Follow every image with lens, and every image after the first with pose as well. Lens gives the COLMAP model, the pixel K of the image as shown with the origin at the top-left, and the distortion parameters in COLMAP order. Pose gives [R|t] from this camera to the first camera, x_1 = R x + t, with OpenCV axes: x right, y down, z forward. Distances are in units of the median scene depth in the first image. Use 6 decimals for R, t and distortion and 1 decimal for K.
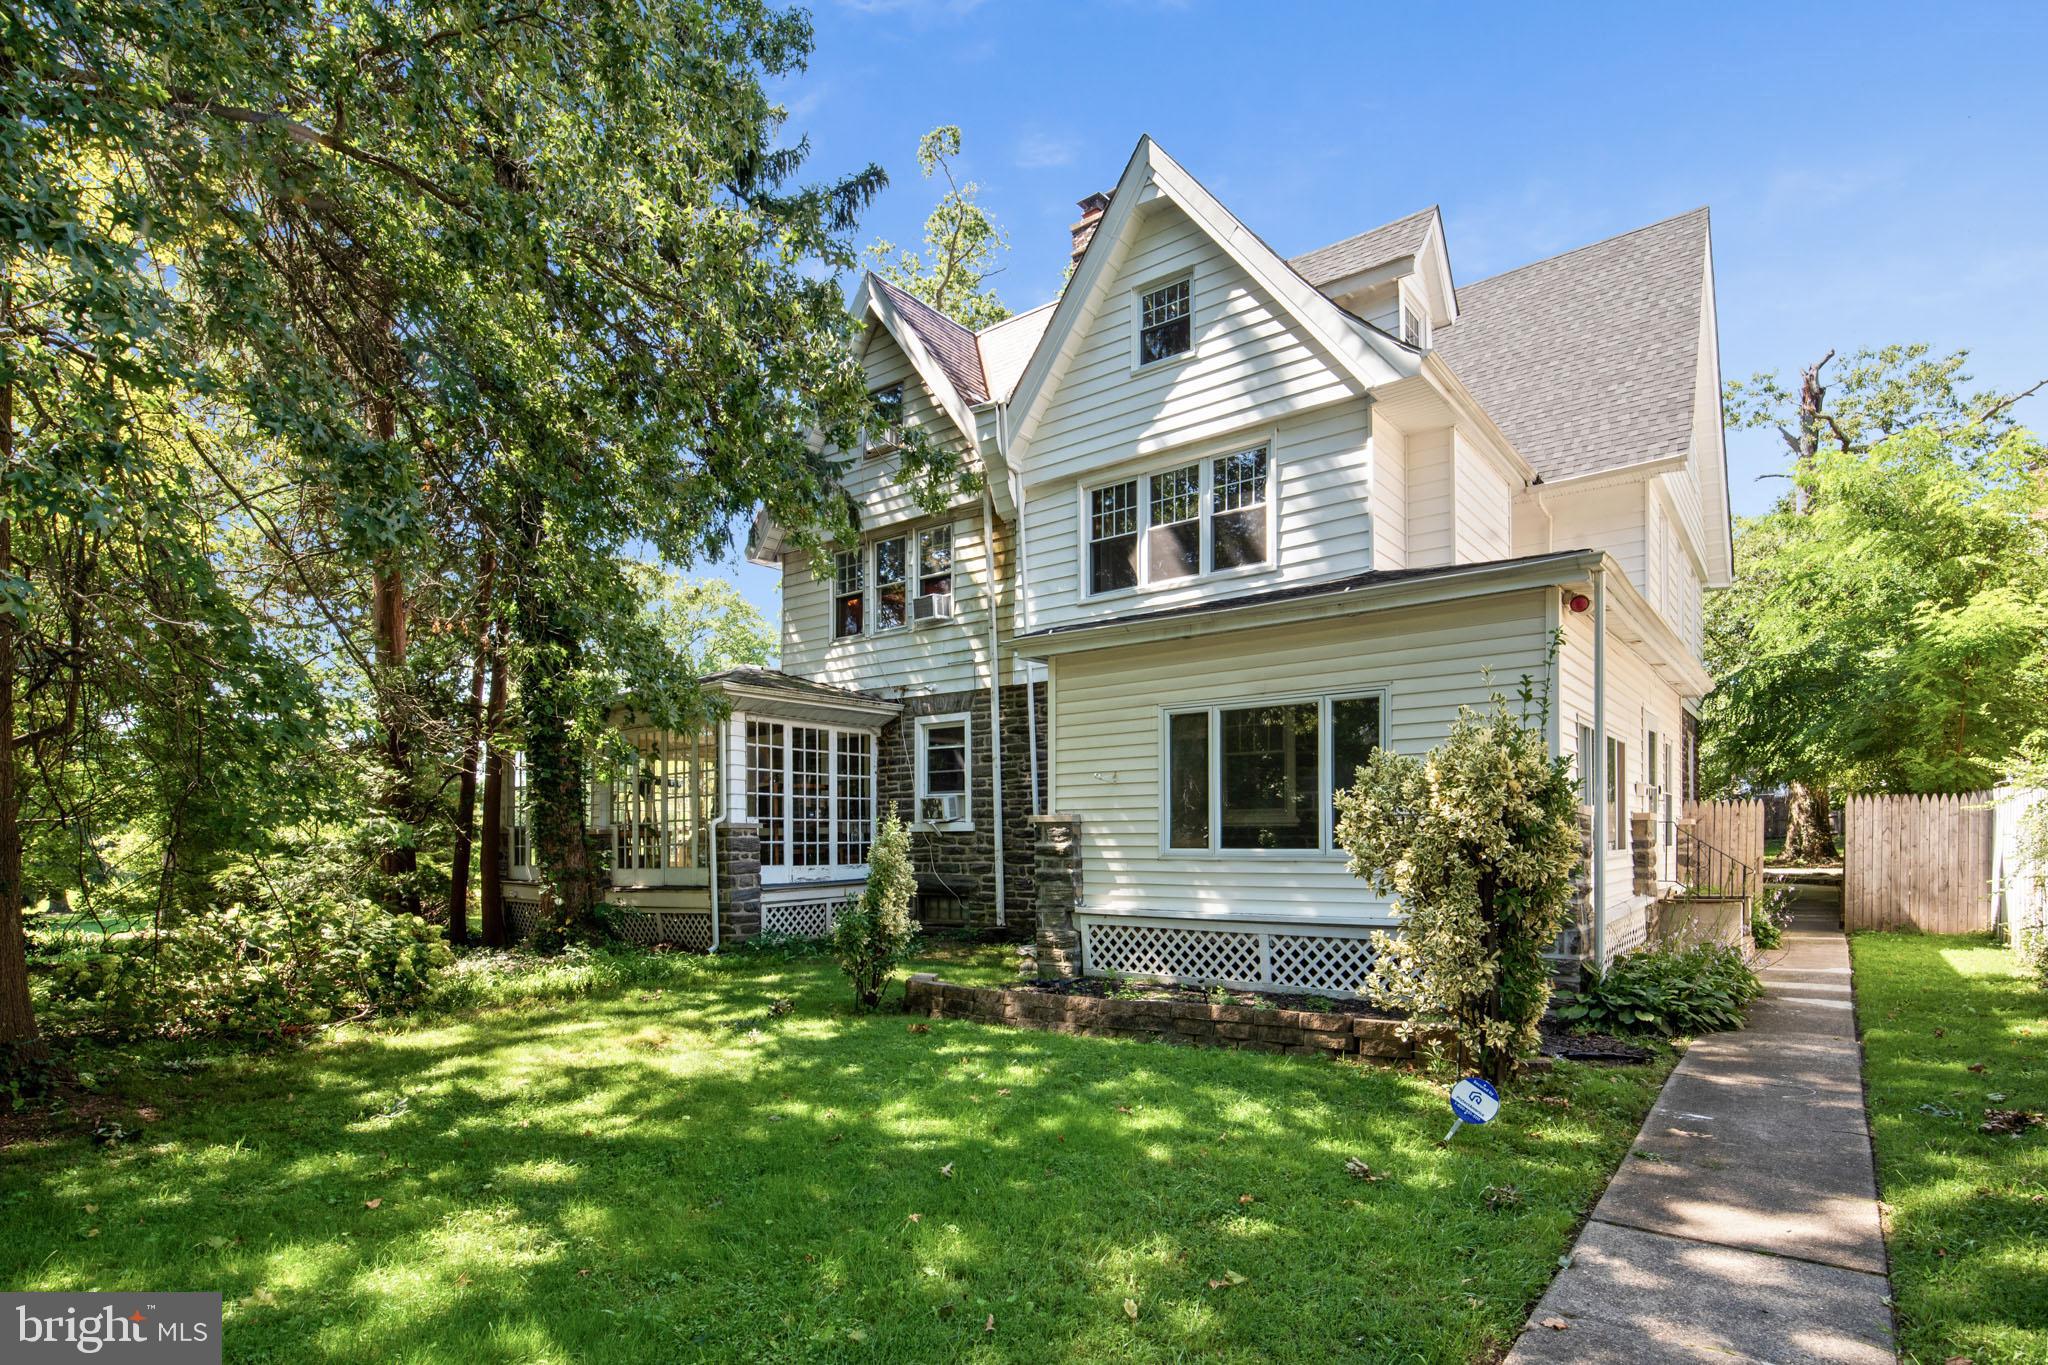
lens RADIAL K [[1008.8, 0, 1026.4], [0, 1008.8, 837.8], [0, 0, 1]] dist [-0.003782, -0.000086]
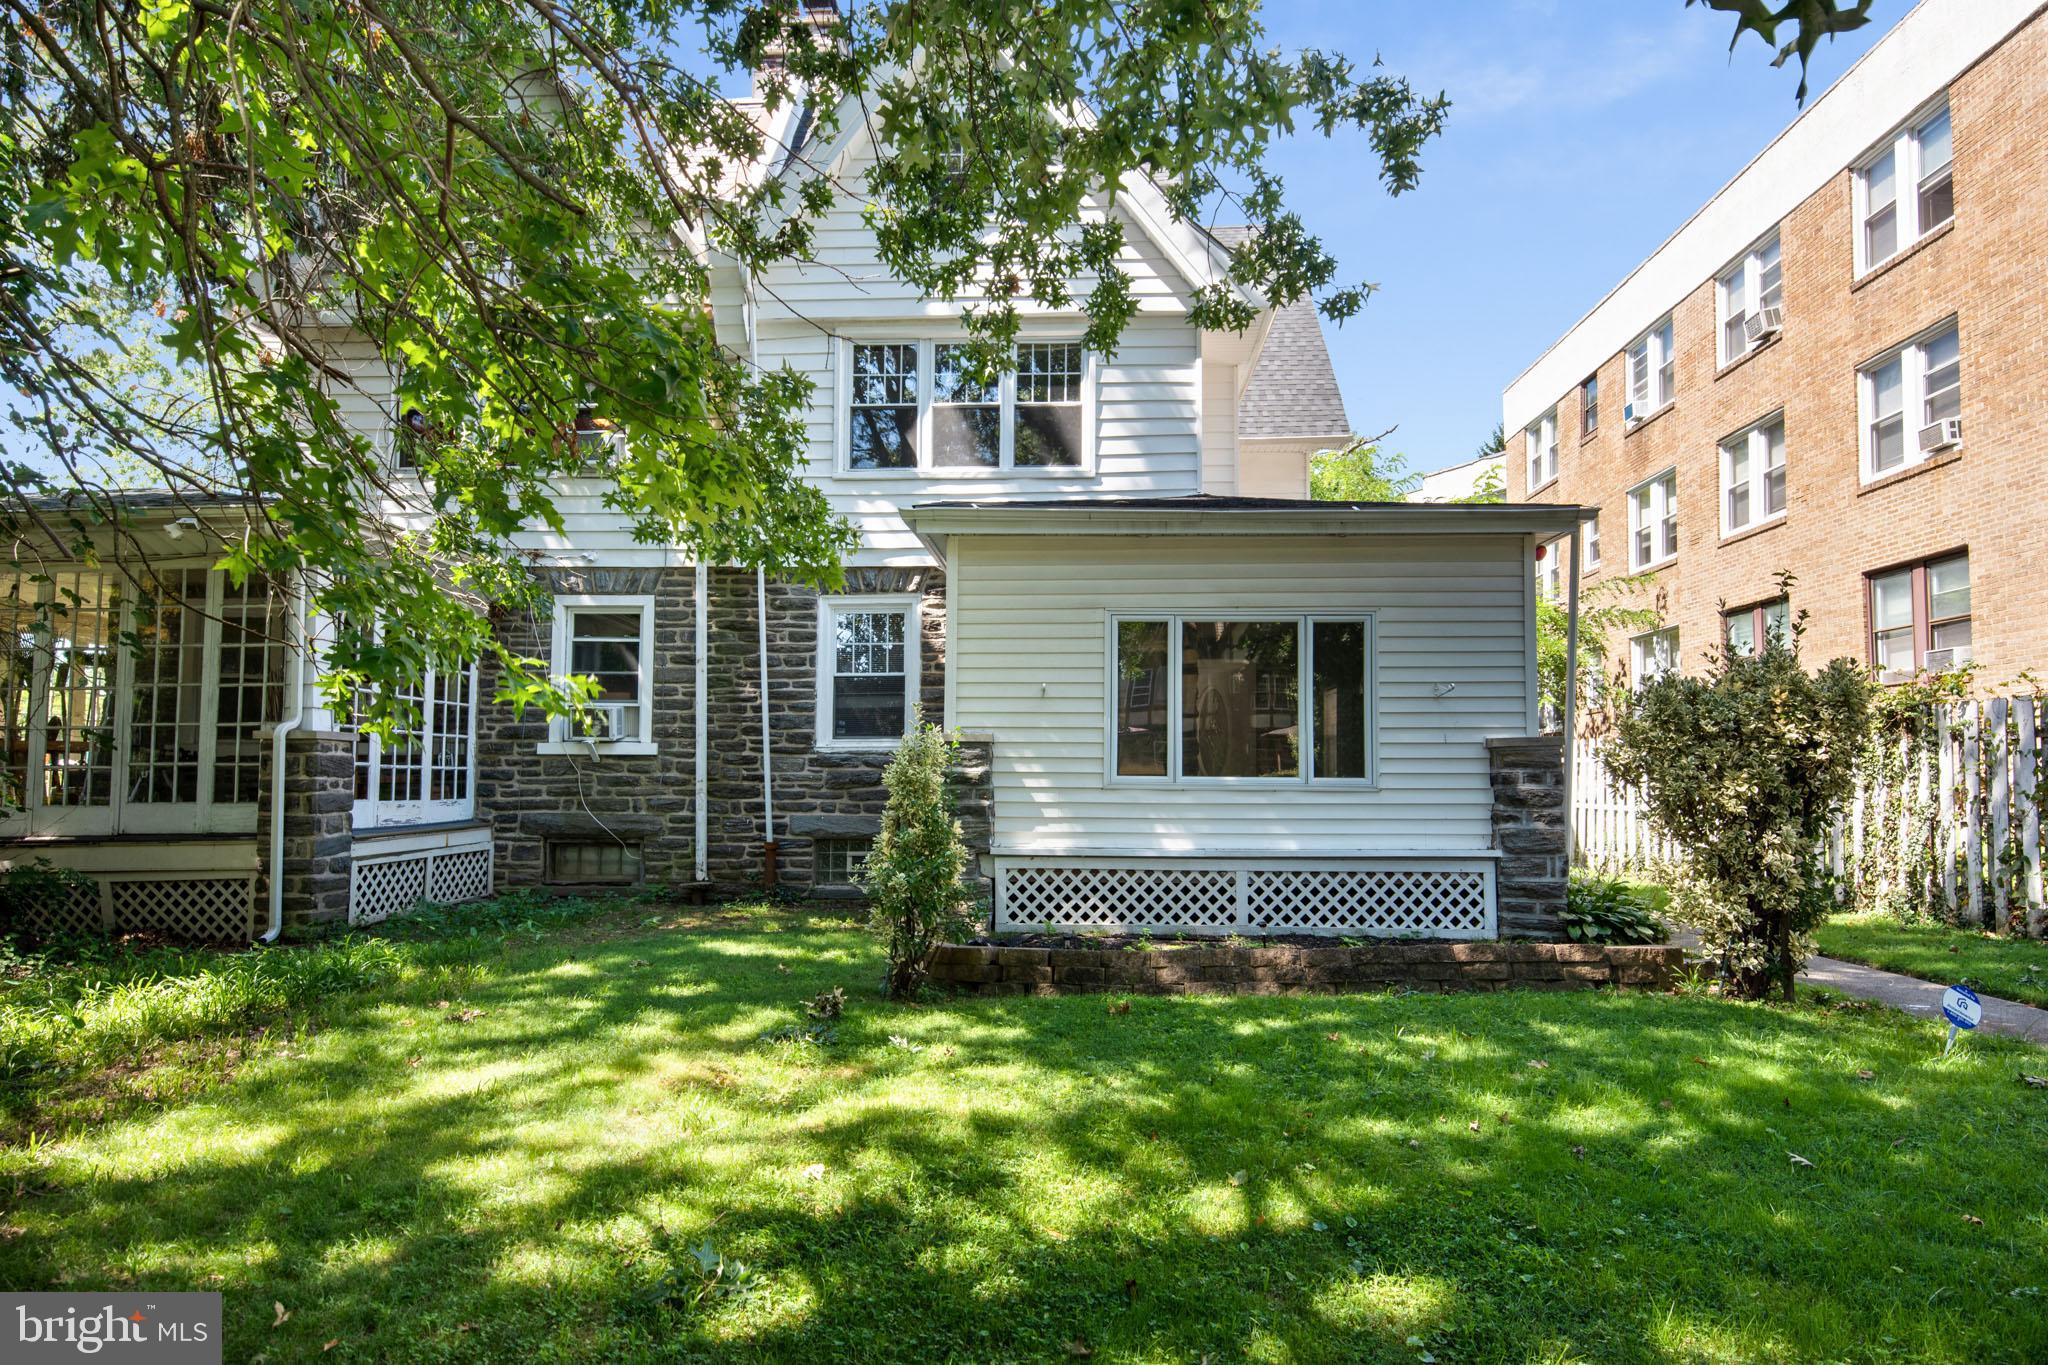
lens RADIAL K [[1110.4, 0, 1021.5], [0, 1110.4, 731.0], [0, 0, 1]] dist [0.006359, -0.000887]
pose [[0.824156, 0.038097, 0.565081, -0.393918], [-0.012536, 0.998718, -0.049049, 0.016914], [-0.566225, 0.033340, 0.823576, 0.226679]]
